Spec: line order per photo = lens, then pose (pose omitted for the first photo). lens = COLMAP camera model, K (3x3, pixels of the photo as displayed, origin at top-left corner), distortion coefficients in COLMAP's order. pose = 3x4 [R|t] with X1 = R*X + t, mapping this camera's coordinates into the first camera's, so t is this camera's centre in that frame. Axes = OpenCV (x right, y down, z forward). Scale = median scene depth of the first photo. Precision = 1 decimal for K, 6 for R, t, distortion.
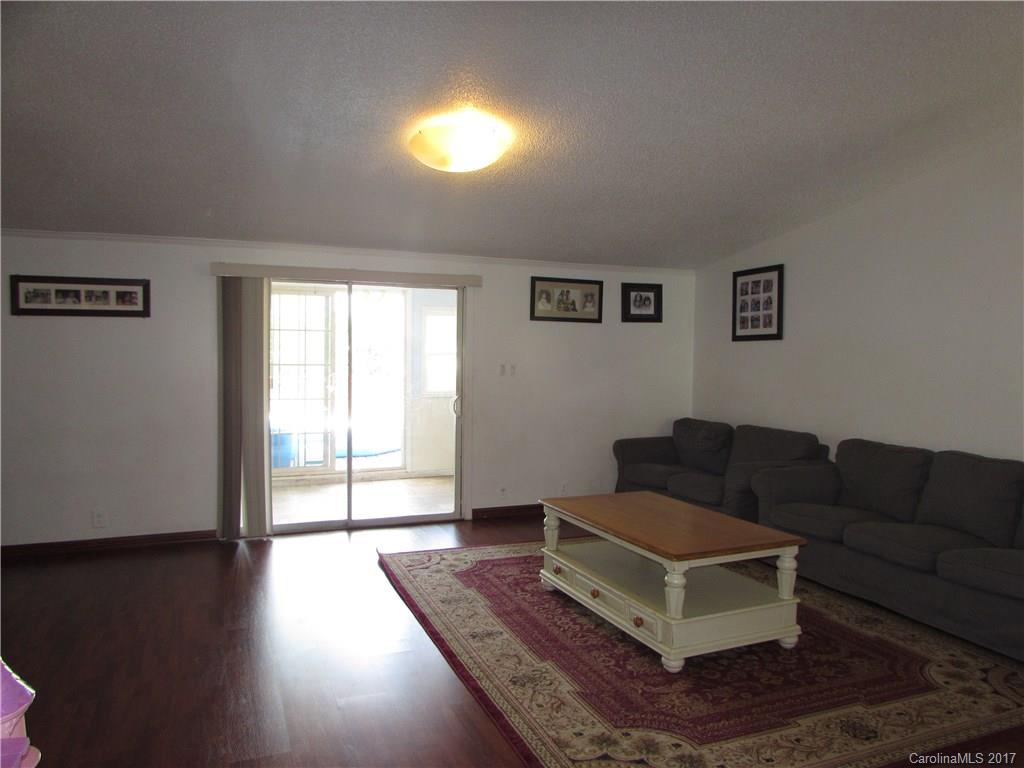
lens RADIAL K [[718.8, 0, 519.0], [0, 718.8, 383.6], [0, 0, 1]] dist [-0.030806, 0.008078]
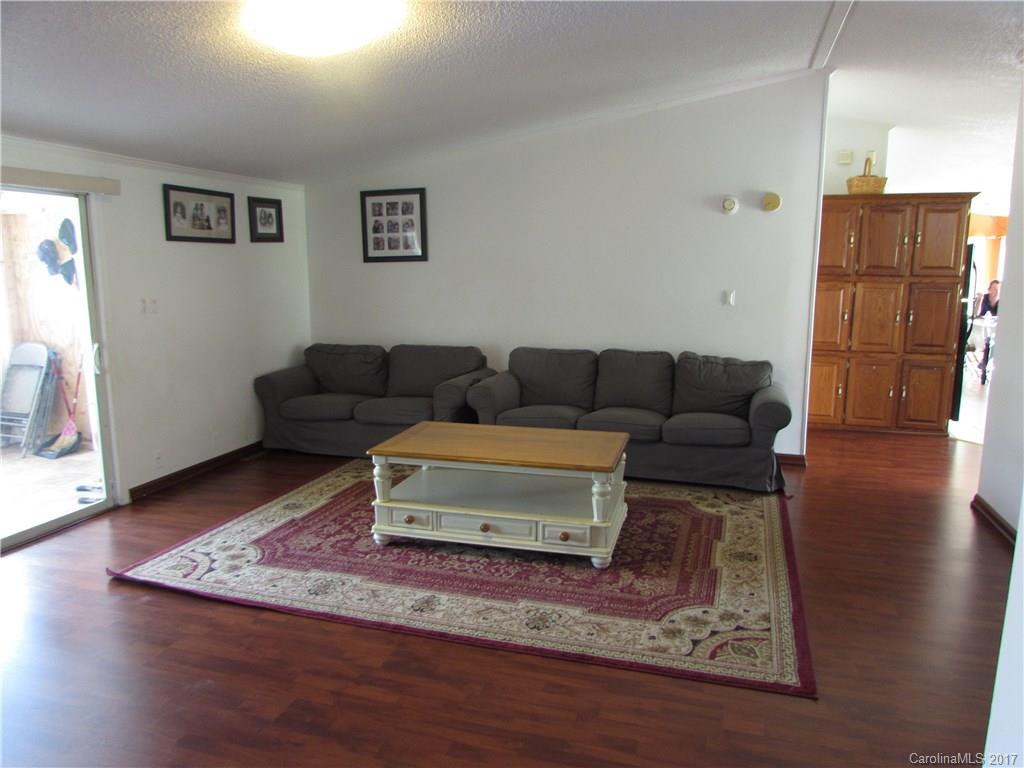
lens RADIAL K [[718.8, 0, 514.7], [0, 718.8, 388.5], [0, 0, 1]] dist [-0.030806, 0.008078]
pose [[0.650867, -0.145167, 0.745184, -0.363830], [0.046130, 0.987297, 0.152041, -0.031097], [-0.757789, -0.064583, 0.649295, 0.203607]]
